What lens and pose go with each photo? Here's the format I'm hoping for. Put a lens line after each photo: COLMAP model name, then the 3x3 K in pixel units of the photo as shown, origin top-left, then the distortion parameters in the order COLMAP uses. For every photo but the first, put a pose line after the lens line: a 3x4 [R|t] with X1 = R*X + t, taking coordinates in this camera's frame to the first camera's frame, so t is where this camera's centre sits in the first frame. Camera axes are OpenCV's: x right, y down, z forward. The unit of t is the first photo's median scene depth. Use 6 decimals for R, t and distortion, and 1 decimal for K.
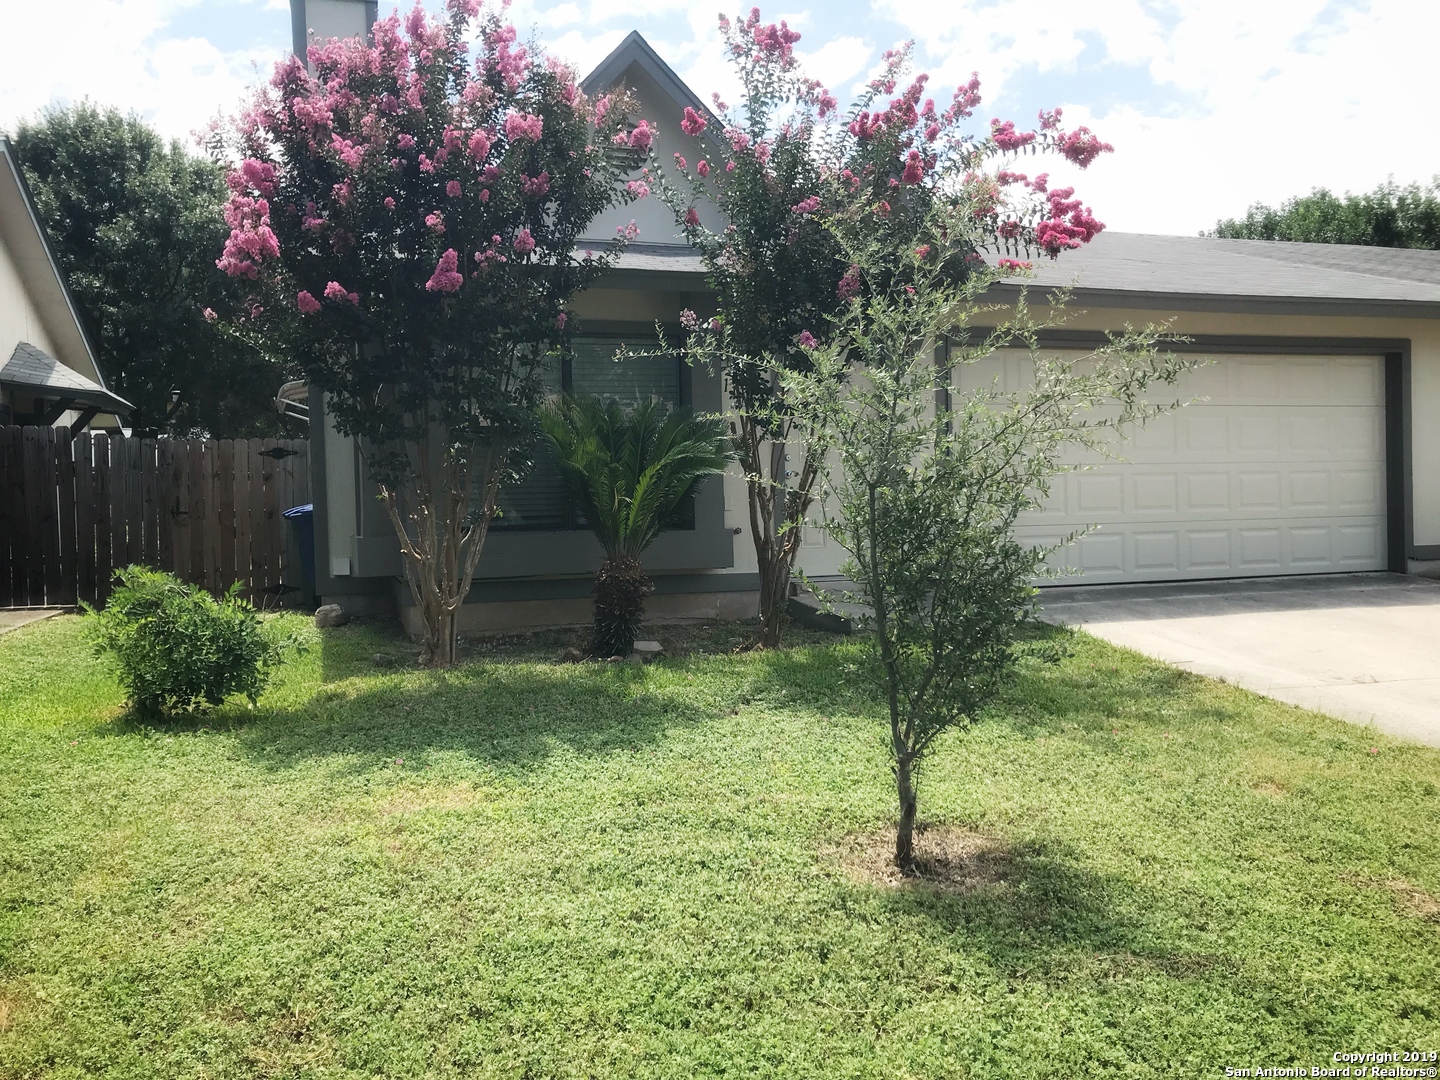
lens RADIAL K [[1182.4, 0, 711.1], [0, 1182.4, 539.0], [0, 0, 1]] dist [0.031610, -0.060768]
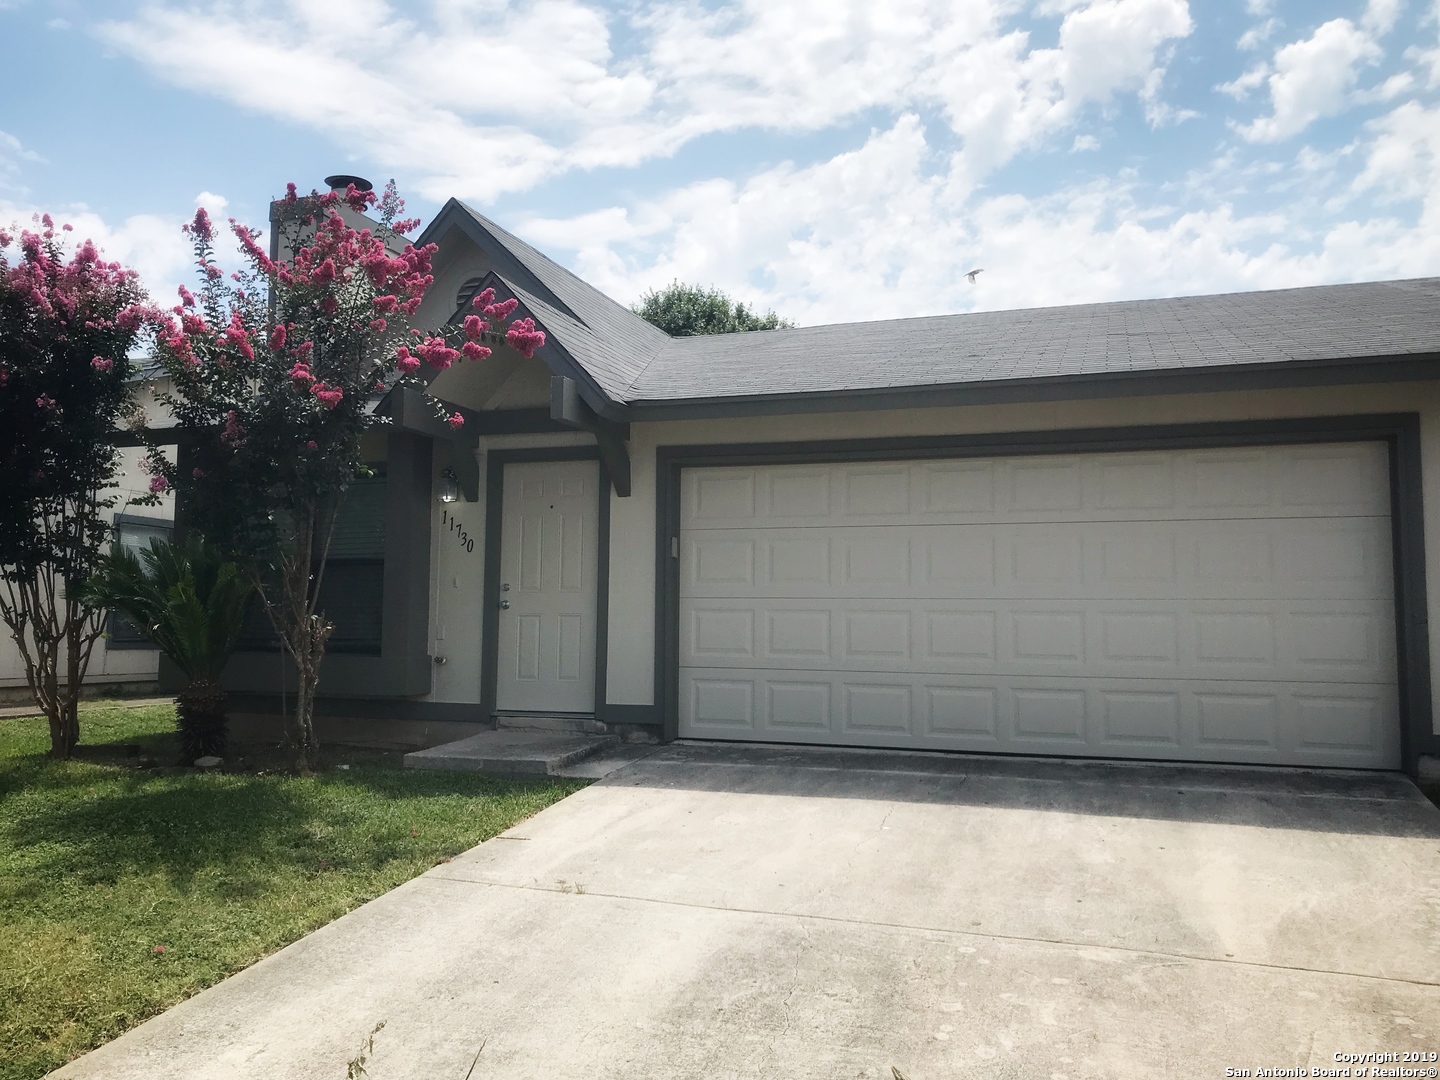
lens RADIAL K [[1182.4, 0, 712.7], [0, 1182.4, 534.3], [0, 0, 1]] dist [0.031610, -0.060768]
pose [[0.809881, -0.016599, -0.586360, 0.657720], [-0.045340, 0.994838, -0.090786, -0.026002], [0.584840, 0.100111, 0.804947, 0.261353]]
